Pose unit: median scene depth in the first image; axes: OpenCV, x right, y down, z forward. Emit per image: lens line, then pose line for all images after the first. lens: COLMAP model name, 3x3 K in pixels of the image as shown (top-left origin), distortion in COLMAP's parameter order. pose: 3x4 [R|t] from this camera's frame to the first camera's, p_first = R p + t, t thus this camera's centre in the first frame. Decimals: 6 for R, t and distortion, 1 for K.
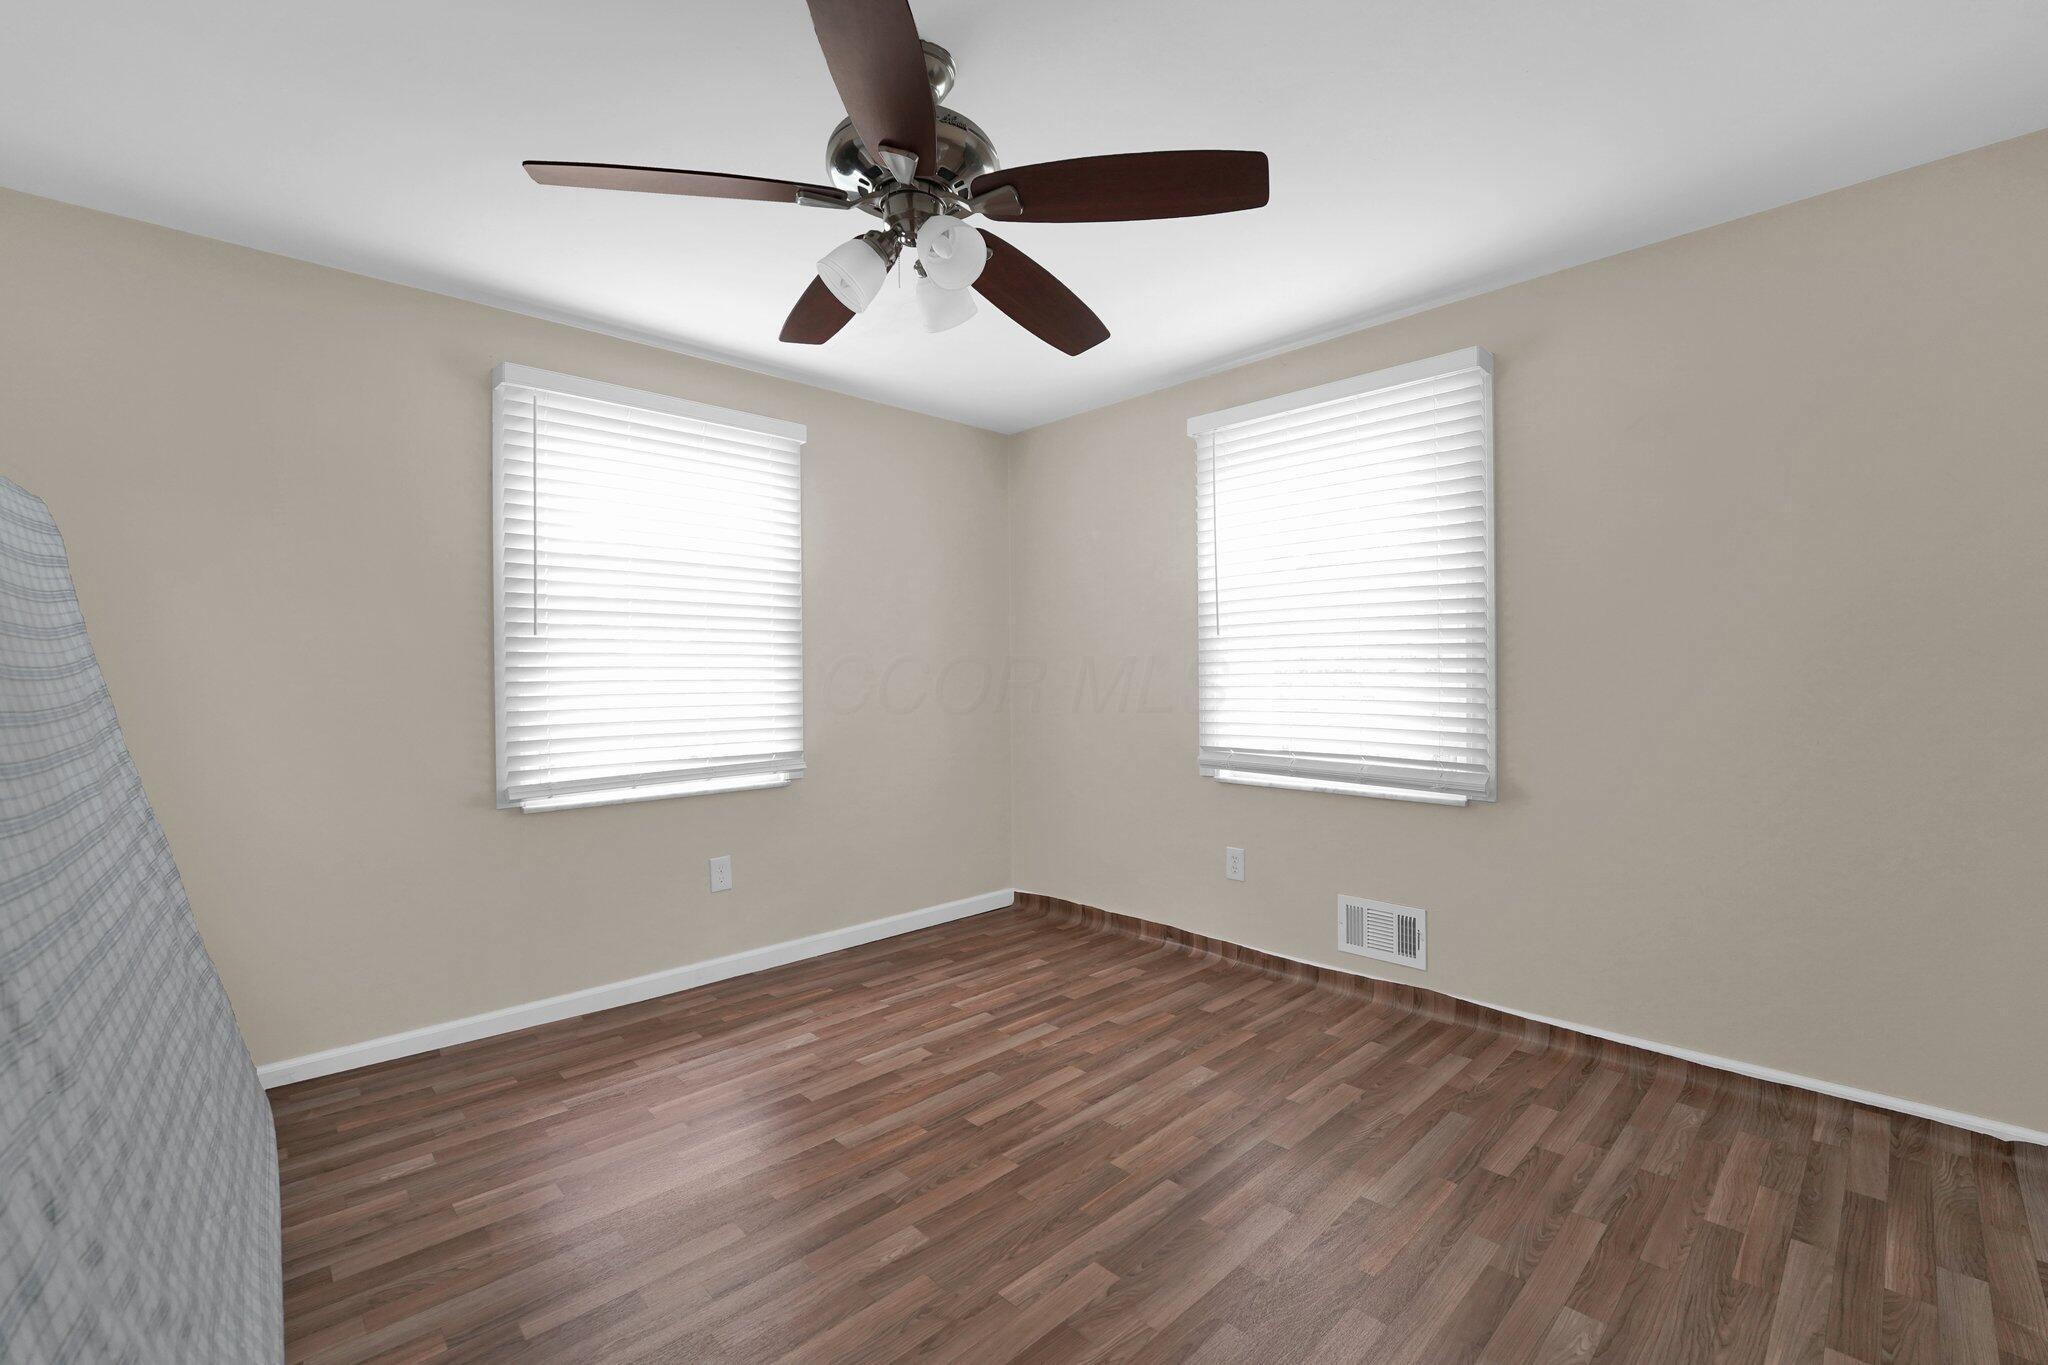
lens RADIAL K [[845.7, 0, 1074.2], [0, 845.7, 656.4], [0, 0, 1]] dist [-0.027787, 0.003599]
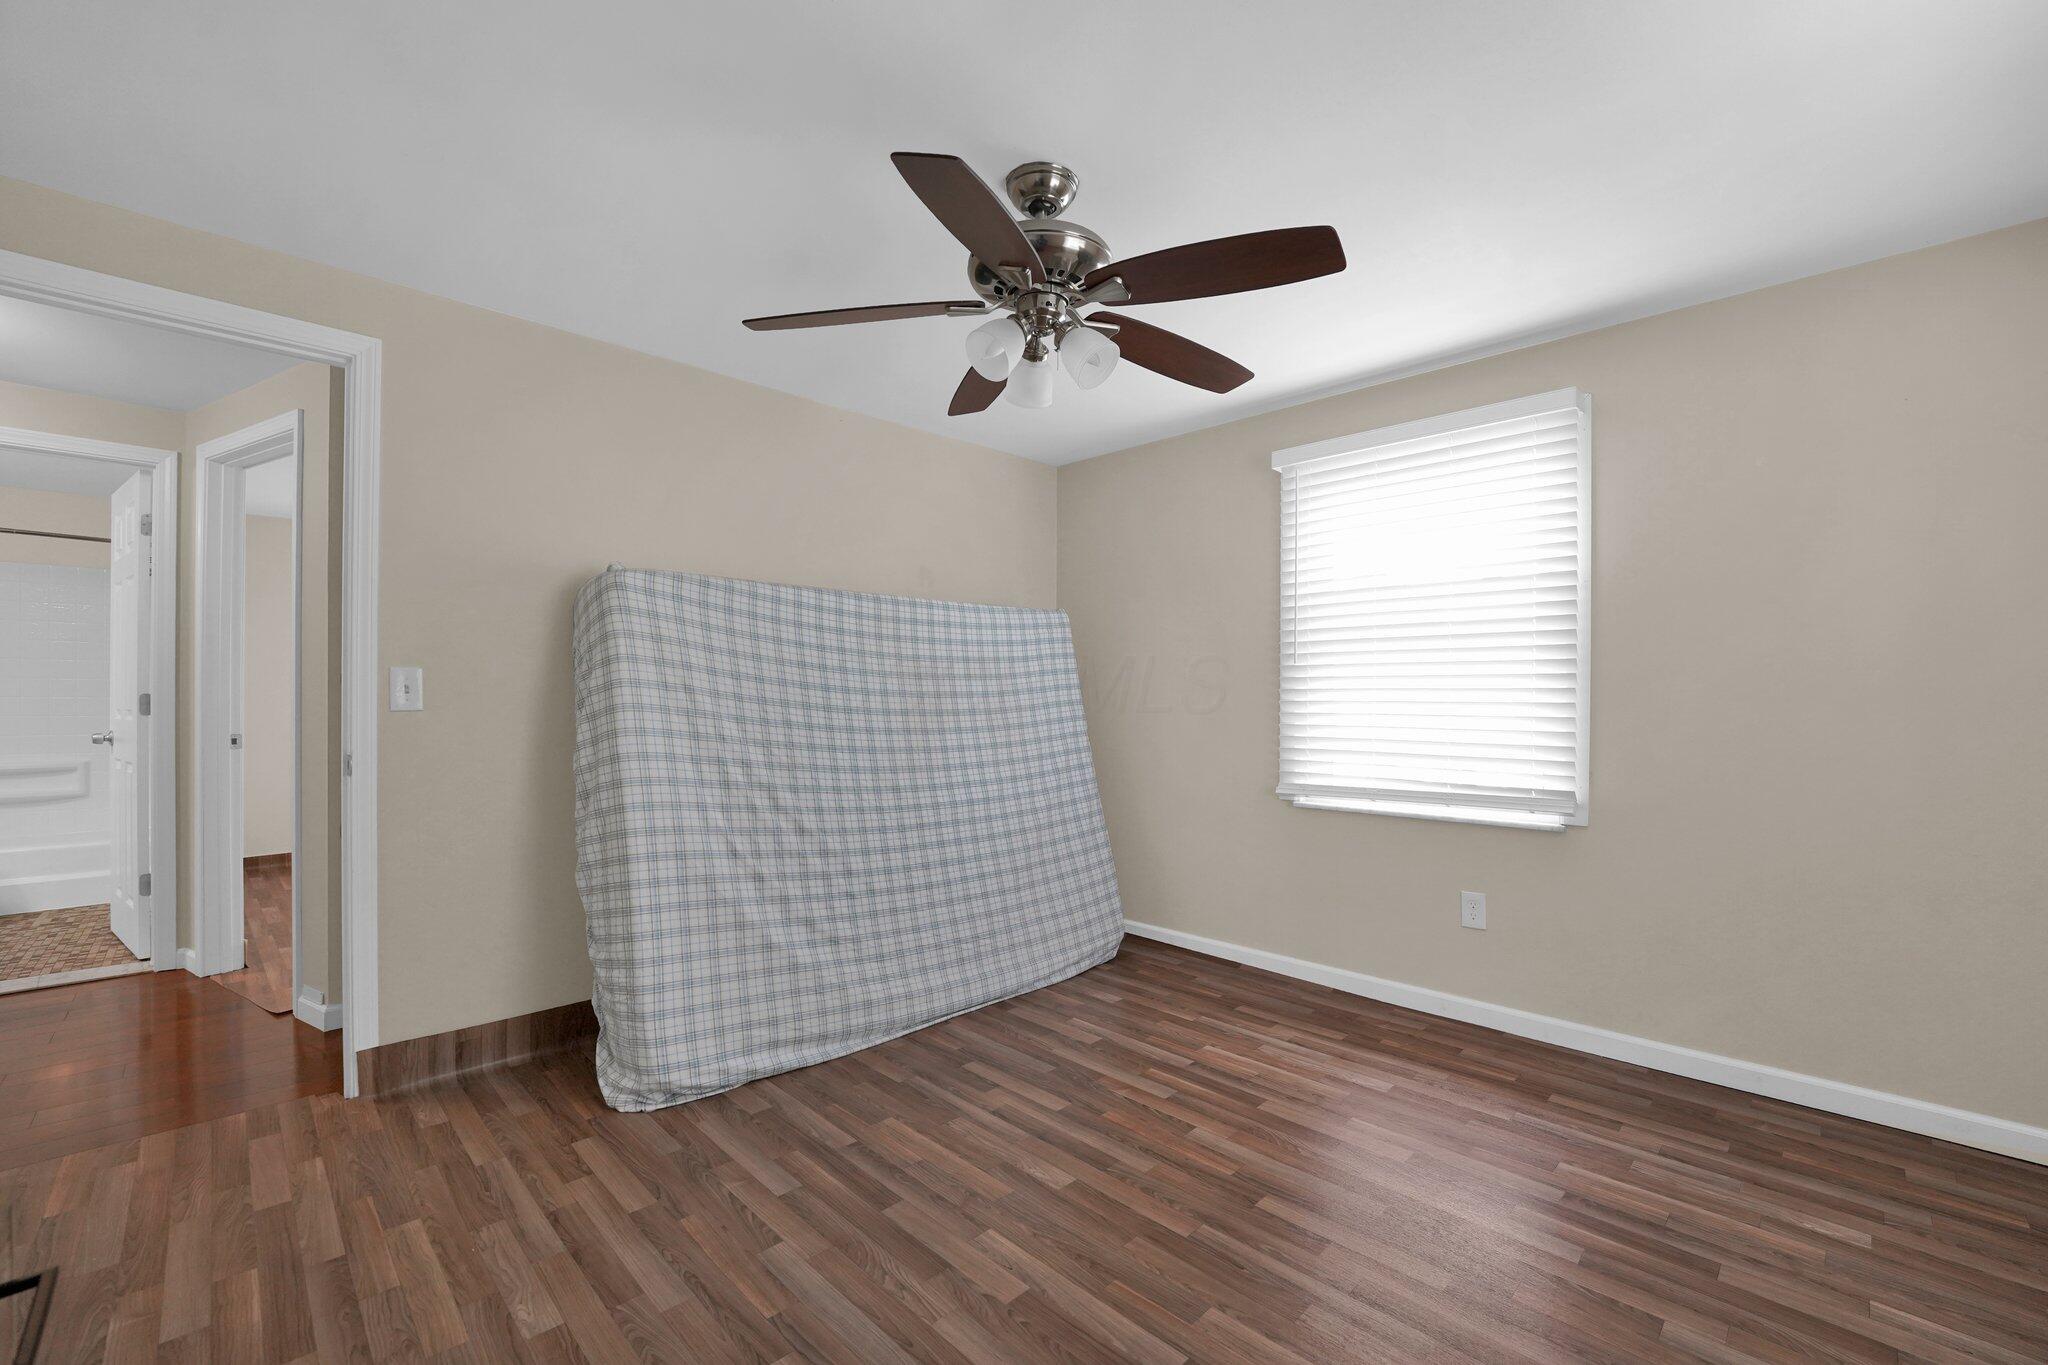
lens RADIAL K [[845.7, 0, 1012.9], [0, 845.7, 694.2], [0, 0, 1]] dist [-0.027787, 0.003599]
pose [[-0.007452, 0.008112, -0.999939, 0.569239], [0.018430, 0.999798, 0.007973, 0.002252], [0.999802, -0.018370, -0.007600, 0.557786]]
